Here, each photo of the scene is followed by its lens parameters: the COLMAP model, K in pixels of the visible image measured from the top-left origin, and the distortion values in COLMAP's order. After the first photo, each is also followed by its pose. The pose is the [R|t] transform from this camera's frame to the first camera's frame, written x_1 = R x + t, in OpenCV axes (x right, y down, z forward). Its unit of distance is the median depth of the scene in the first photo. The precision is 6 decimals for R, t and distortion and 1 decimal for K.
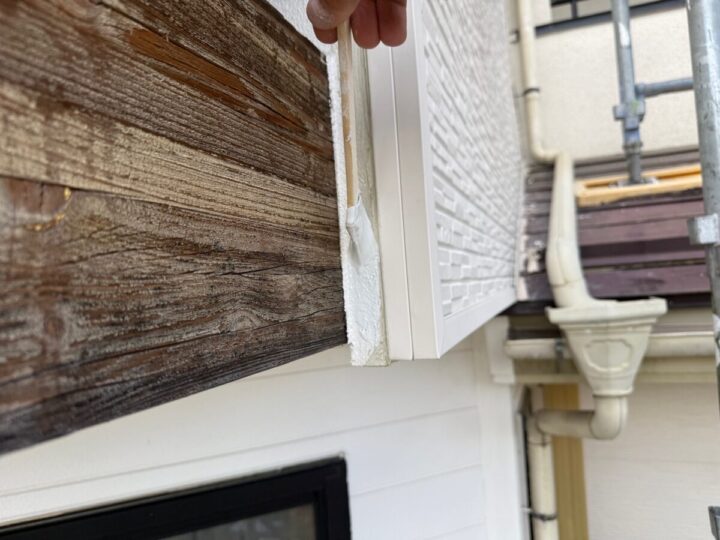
lens RADIAL K [[522.8, 0, 360.0], [0, 522.8, 270.0], [0, 0, 1]] dist [-0.003395, -0.003944]
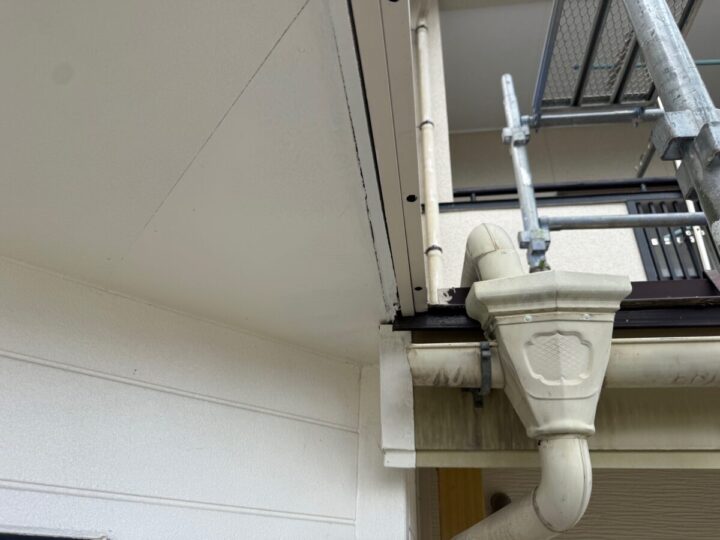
lens RADIAL K [[522.8, 0, 360.0], [0, 522.8, 270.0], [0, 0, 1]] dist [-0.003395, -0.003944]
pose [[0.972129, 0.179287, 0.151067, 0.110607], [-0.088258, 0.876815, -0.472658, 0.387135], [-0.217199, 0.446152, 0.868201, 0.422786]]
